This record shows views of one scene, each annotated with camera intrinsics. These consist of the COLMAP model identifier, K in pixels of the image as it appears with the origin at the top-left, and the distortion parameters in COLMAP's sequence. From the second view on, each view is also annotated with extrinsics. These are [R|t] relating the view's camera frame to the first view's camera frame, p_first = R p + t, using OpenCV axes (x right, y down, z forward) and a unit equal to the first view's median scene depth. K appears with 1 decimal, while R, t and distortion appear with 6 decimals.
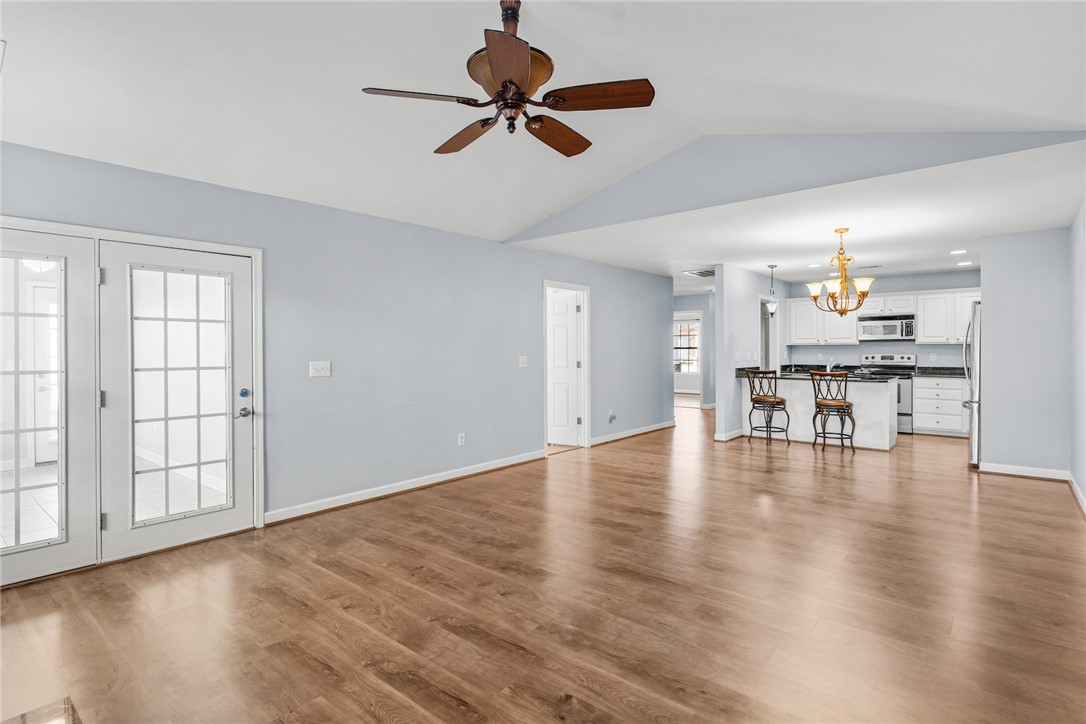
lens RADIAL K [[542.1, 0, 551.0], [0, 542.1, 344.2], [0, 0, 1]] dist [-0.001052, -0.000126]
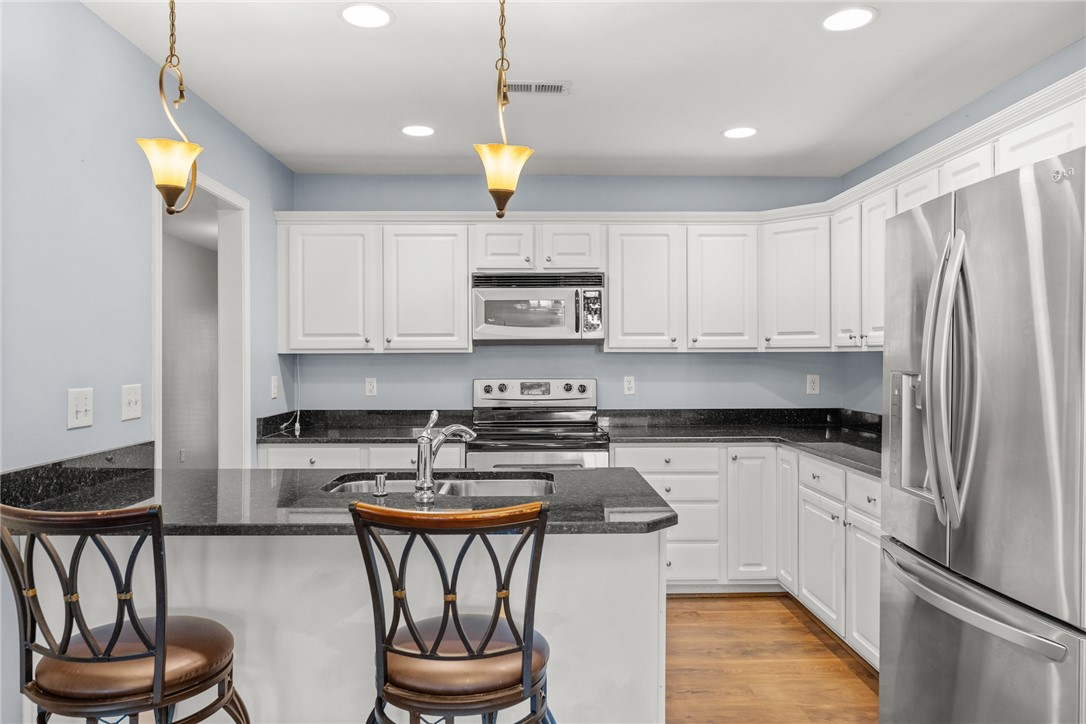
lens RADIAL K [[730.1, 0, 532.8], [0, 730.1, 347.8], [0, 0, 1]] dist [0.001943, 0.004607]
pose [[0.761037, 0.006497, 0.648676, 0.293757], [-0.003488, 0.999976, -0.005924, 0.000094], [-0.648699, 0.002246, 0.761042, 0.623644]]
